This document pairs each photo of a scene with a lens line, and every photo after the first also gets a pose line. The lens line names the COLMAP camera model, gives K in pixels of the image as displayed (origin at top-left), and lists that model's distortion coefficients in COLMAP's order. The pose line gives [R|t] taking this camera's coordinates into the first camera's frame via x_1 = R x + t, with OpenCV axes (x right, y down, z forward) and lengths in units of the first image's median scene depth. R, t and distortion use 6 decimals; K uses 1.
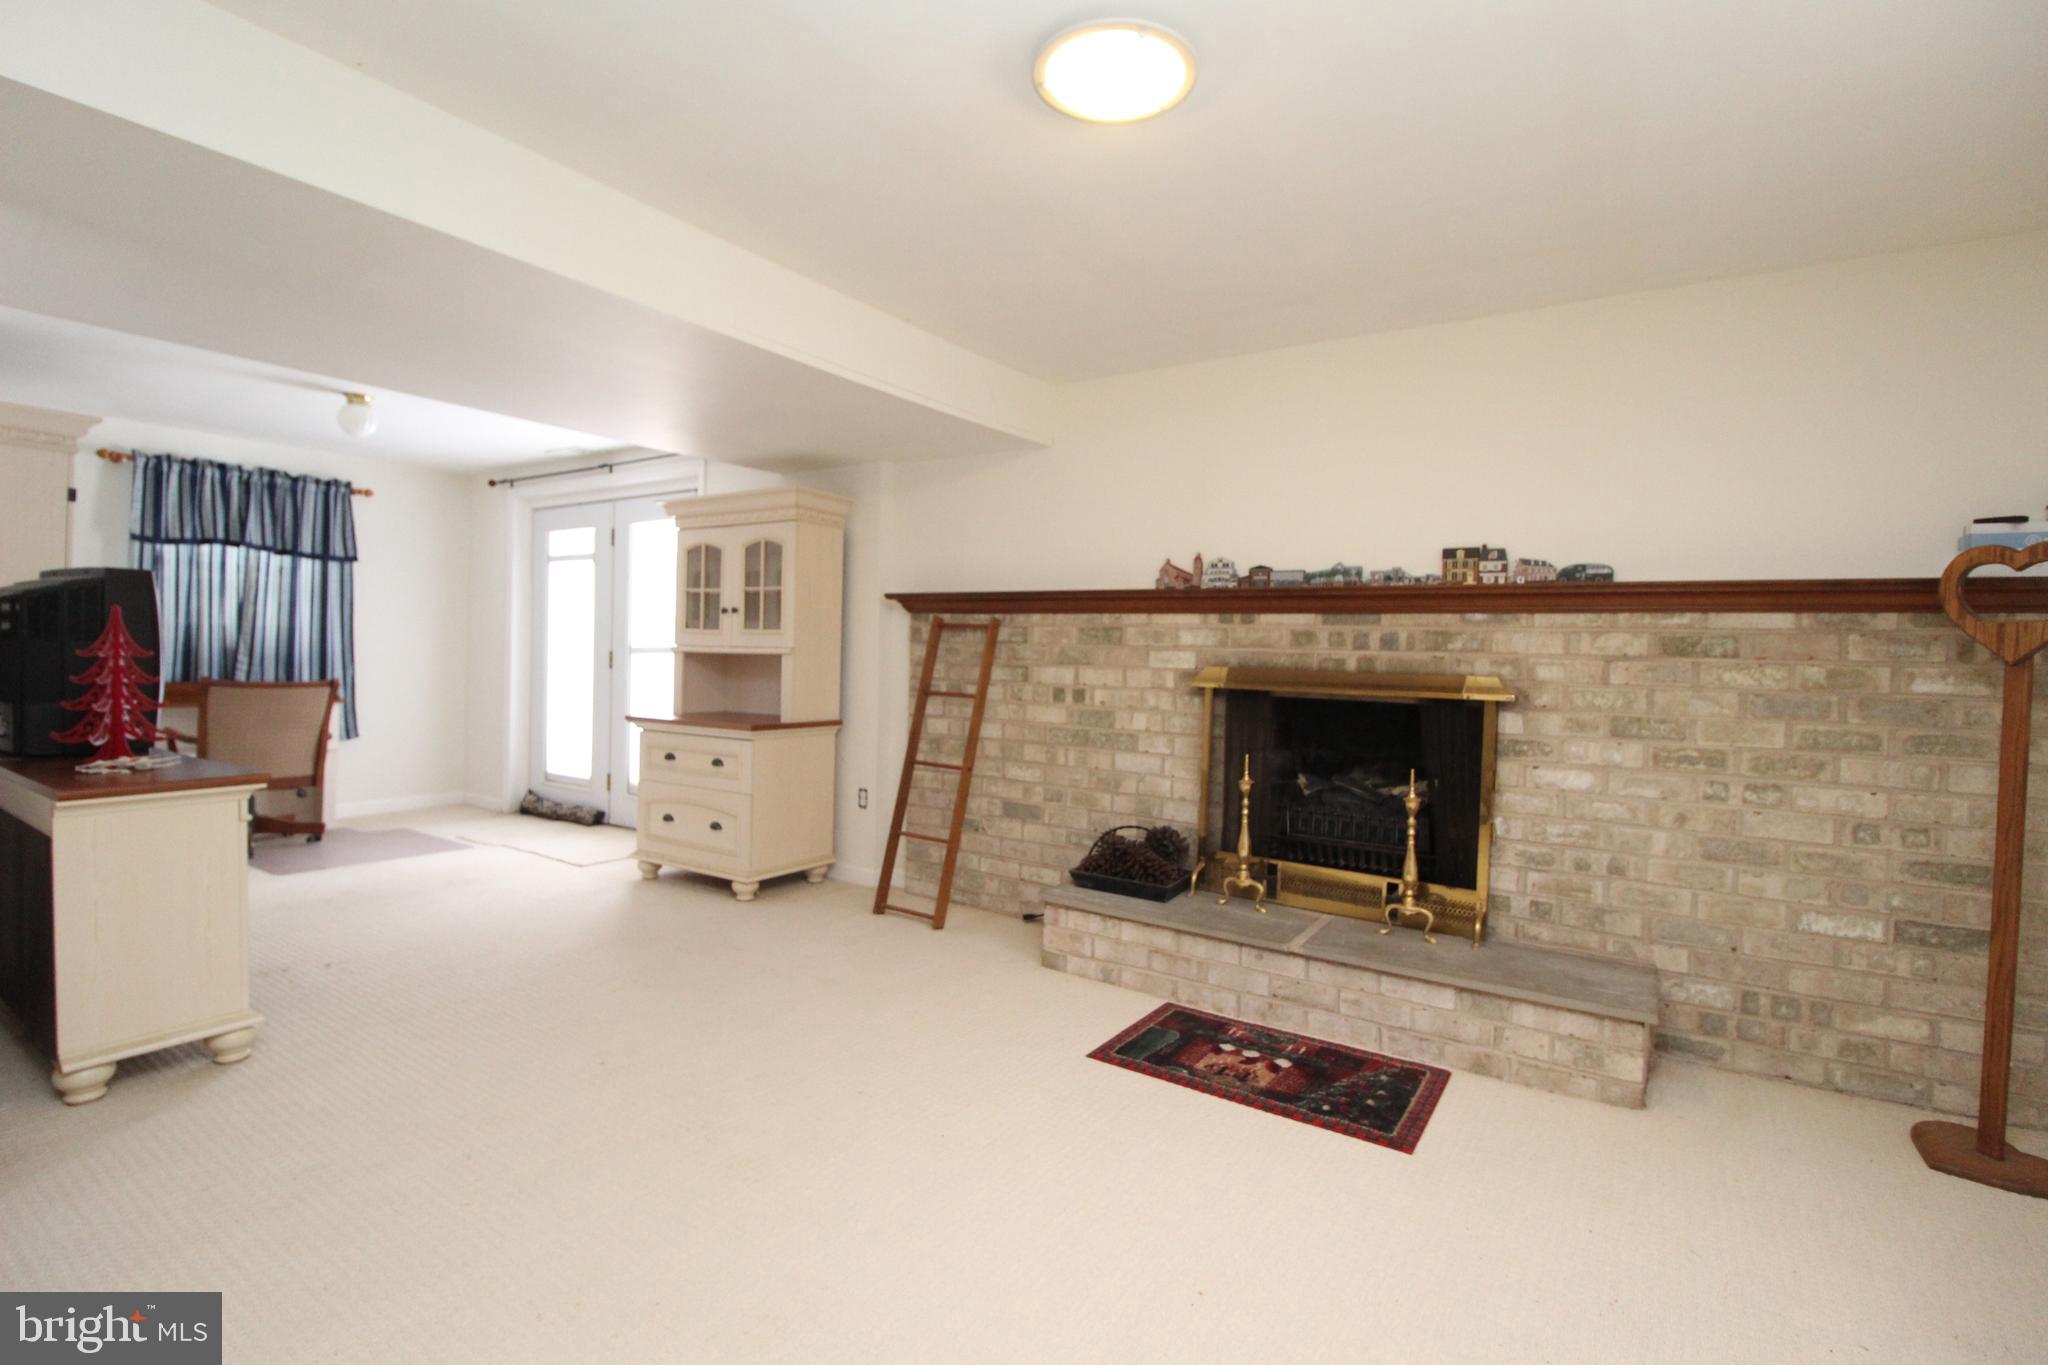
lens RADIAL K [[948.6, 0, 1032.8], [0, 948.6, 670.7], [0, 0, 1]] dist [-0.009519, -0.007850]
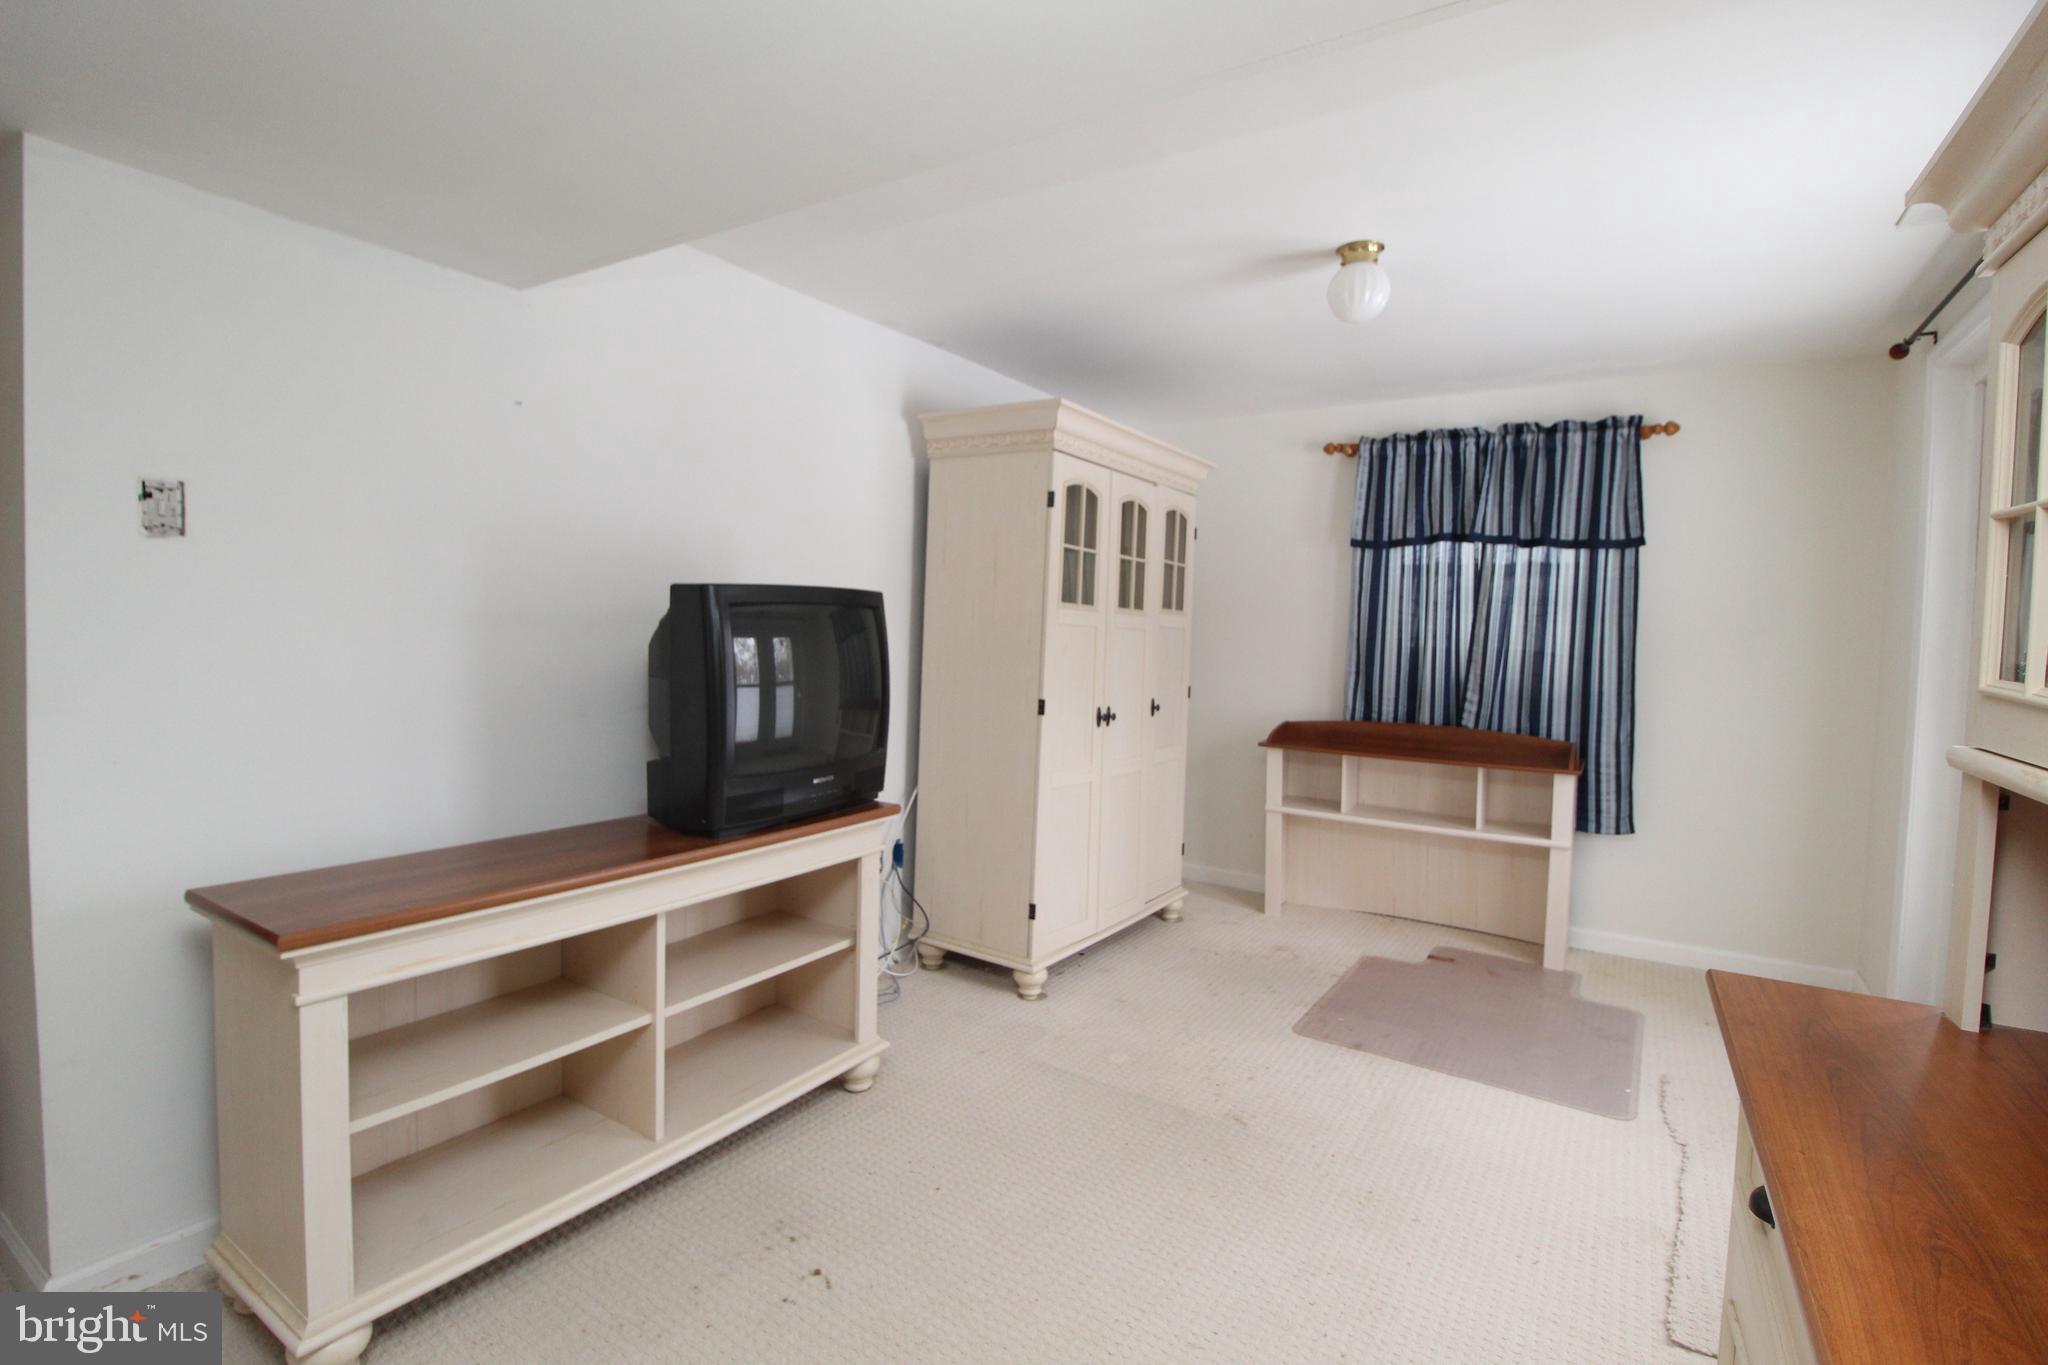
lens RADIAL K [[948.6, 0, 1011.8], [0, 948.6, 673.8], [0, 0, 1]] dist [-0.009519, -0.007850]
pose [[-0.012508, 0.025760, -0.999590, -0.155946], [-0.042481, 0.998752, 0.026270, -0.047996], [0.999019, 0.042792, -0.011398, 0.912059]]
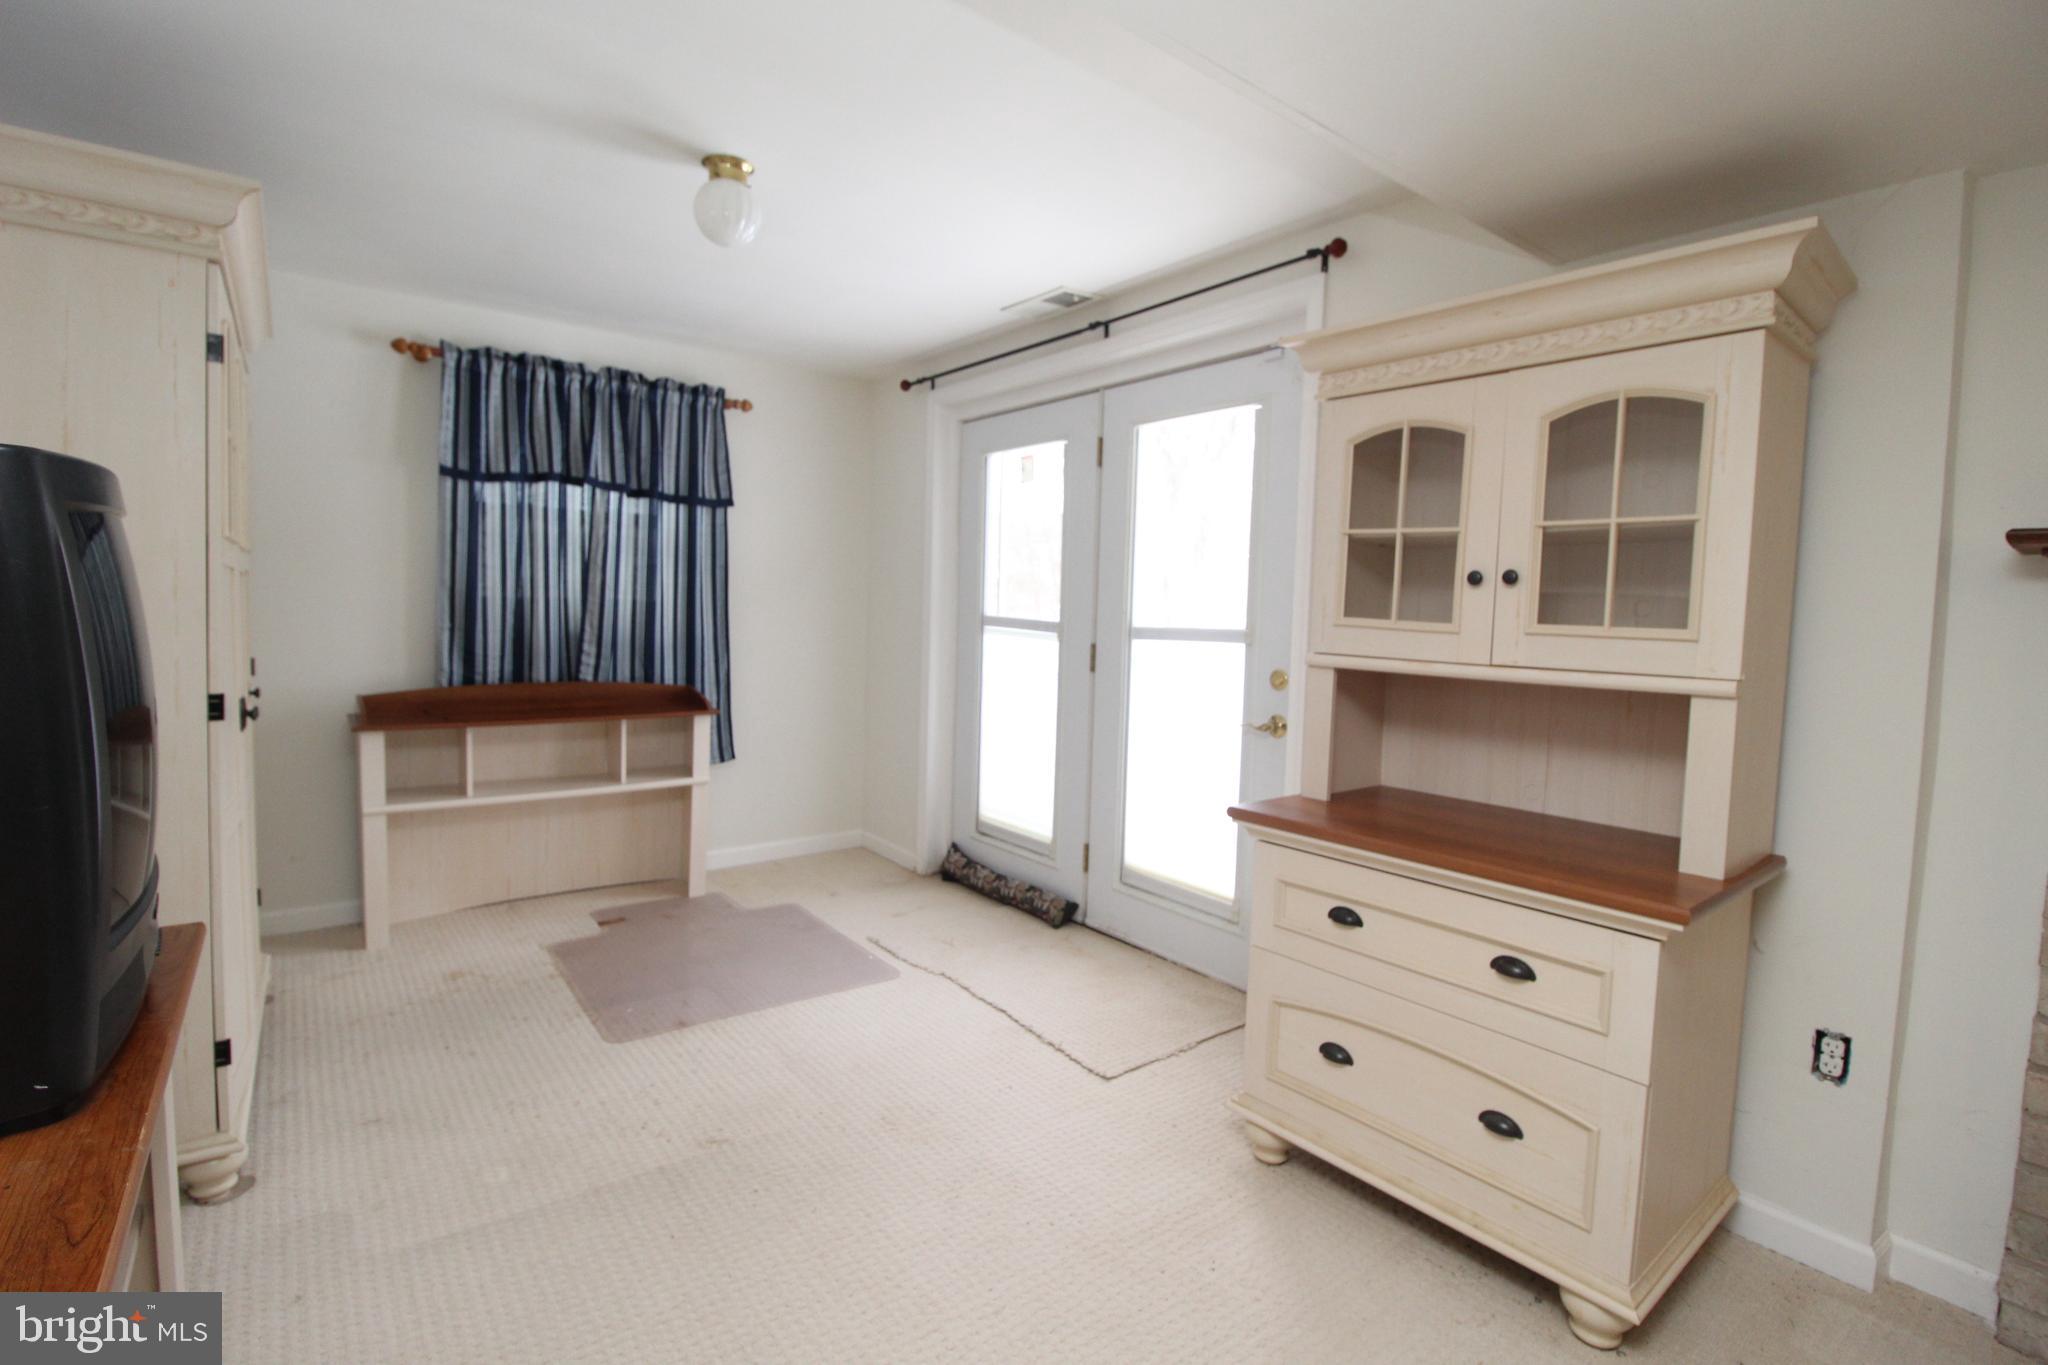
lens RADIAL K [[948.6, 0, 1029.4], [0, 948.6, 676.7], [0, 0, 1]] dist [-0.009519, -0.007850]
pose [[0.947211, 0.028328, -0.319356, -0.433776], [-0.012976, 0.998660, 0.050097, -0.043712], [0.320347, -0.043308, 0.946310, 0.617631]]
